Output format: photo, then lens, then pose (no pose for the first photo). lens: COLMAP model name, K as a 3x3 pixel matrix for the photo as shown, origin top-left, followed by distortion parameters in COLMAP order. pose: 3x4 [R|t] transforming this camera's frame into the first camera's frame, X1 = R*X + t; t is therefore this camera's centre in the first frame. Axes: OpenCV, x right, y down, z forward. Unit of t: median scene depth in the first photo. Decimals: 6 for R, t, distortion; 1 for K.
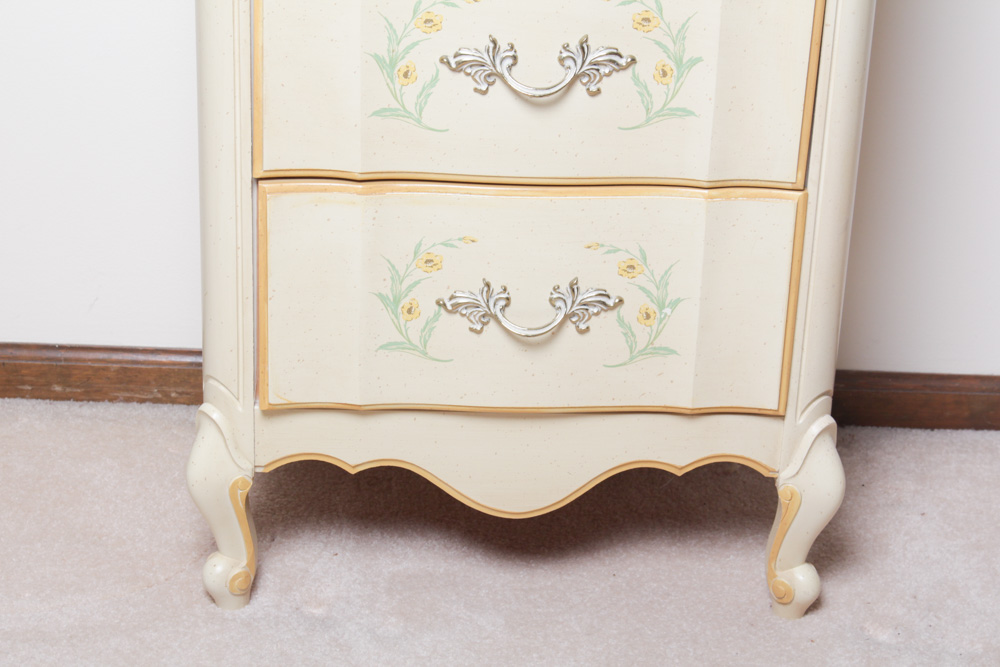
lens RADIAL K [[2232.9, 0, 524.0], [0, 2232.9, 364.7], [0, 0, 1]] dist [0.026856, 0.000000]
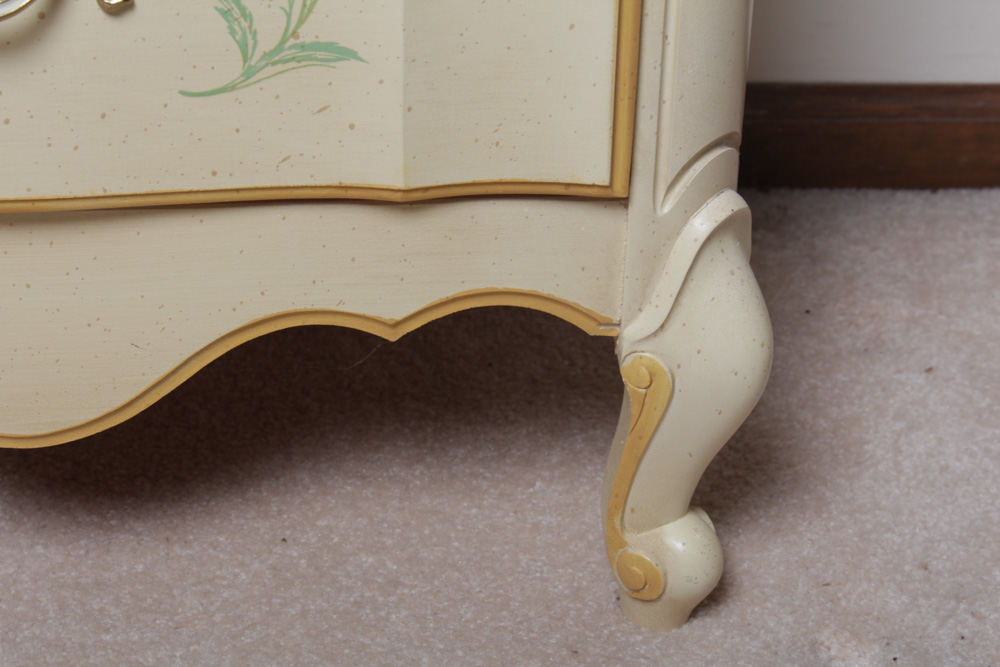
lens RADIAL K [[2232.9, 0, 502.5], [0, 2232.9, 331.3], [0, 0, 1]] dist [0.026856, 0.000000]
pose [[0.999193, -0.034043, 0.021327, 0.077841], [0.031471, 0.993310, 0.111105, 0.000118], [-0.024967, -0.110344, 0.993580, 0.540441]]
